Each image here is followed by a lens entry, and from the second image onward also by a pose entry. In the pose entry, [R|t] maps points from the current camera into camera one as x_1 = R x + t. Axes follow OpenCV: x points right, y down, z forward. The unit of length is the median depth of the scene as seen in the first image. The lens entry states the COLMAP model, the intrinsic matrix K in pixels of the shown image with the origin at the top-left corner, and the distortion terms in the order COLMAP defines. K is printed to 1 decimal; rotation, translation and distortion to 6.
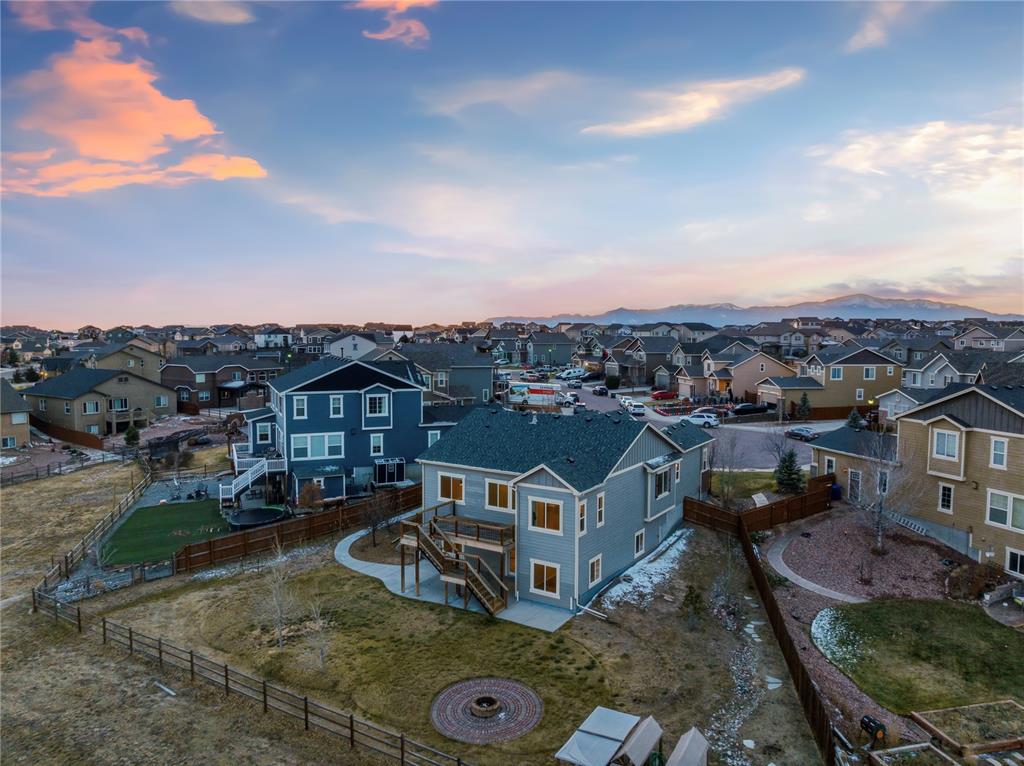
lens RADIAL K [[720.4, 0, 510.1], [0, 720.4, 384.6], [0, 0, 1]] dist [-0.039038, -0.003463]
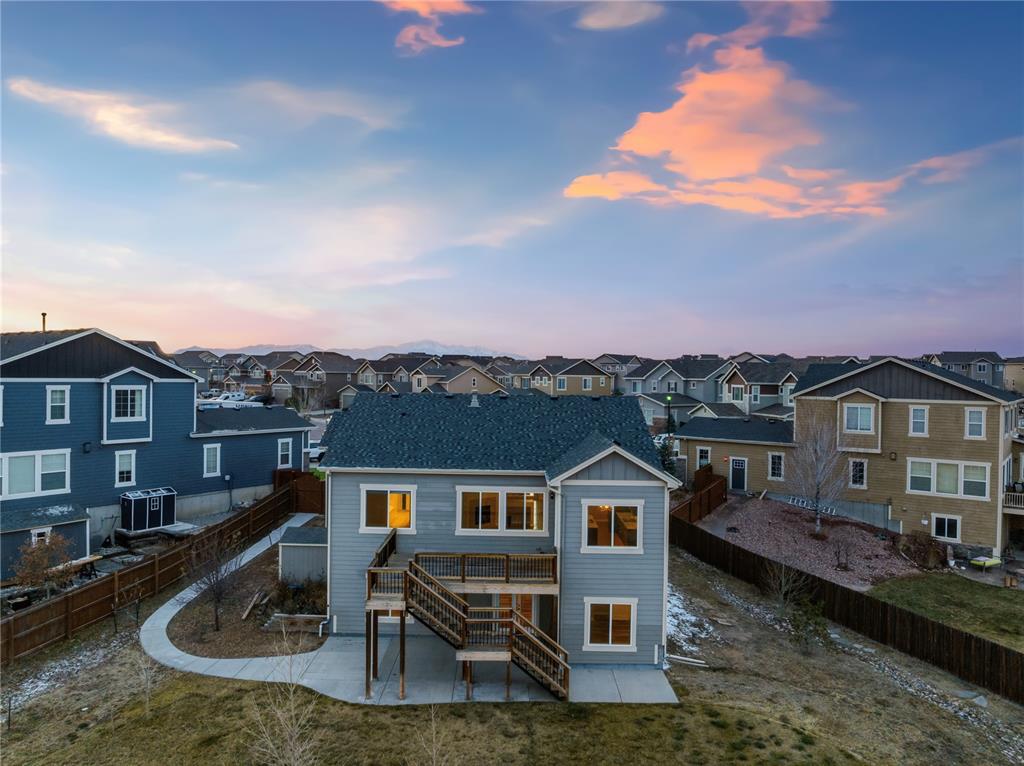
lens RADIAL K [[720.4, 0, 514.4], [0, 720.4, 383.5], [0, 0, 1]] dist [-0.039038, -0.003463]
pose [[0.841068, 0.001378, 0.540927, -0.329817], [0.030105, 0.998328, -0.049353, 0.071993], [-0.540090, 0.057793, 0.839620, 0.430695]]
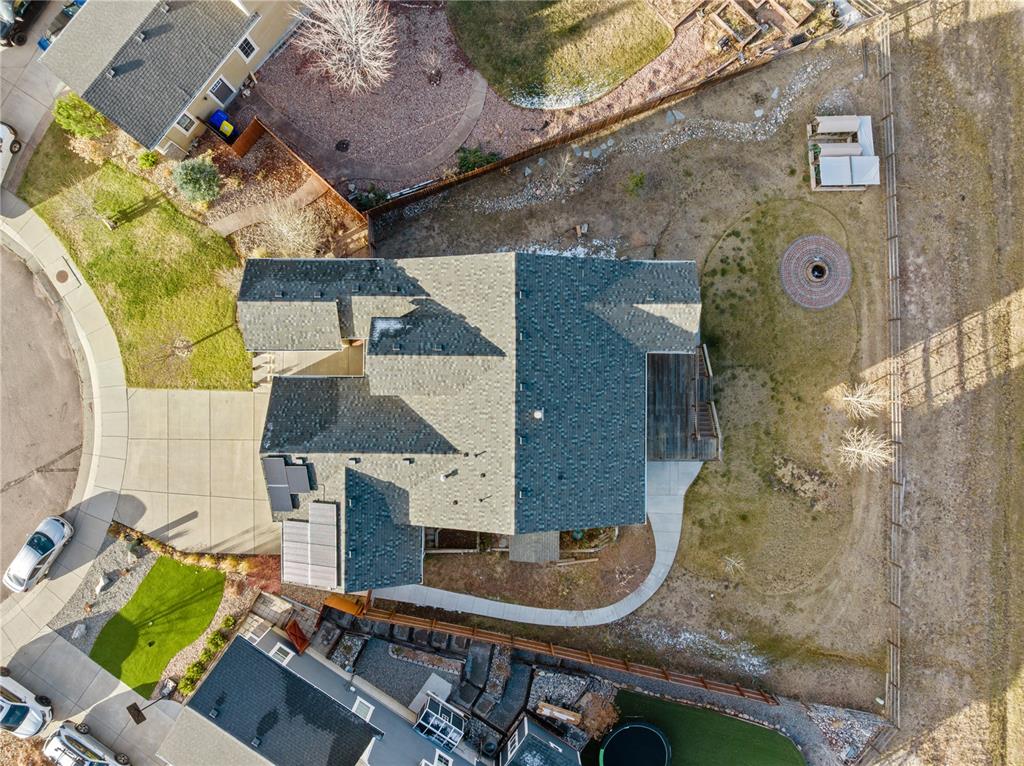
lens RADIAL K [[720.4, 0, 510.1], [0, 720.4, 387.3], [0, 0, 1]] dist [-0.039038, -0.003463]
pose [[-0.543337, -0.839390, -0.014446, 0.087785], [0.052133, -0.050909, 0.997342, -0.709439], [-0.837894, 0.541140, 0.071421, 1.030138]]
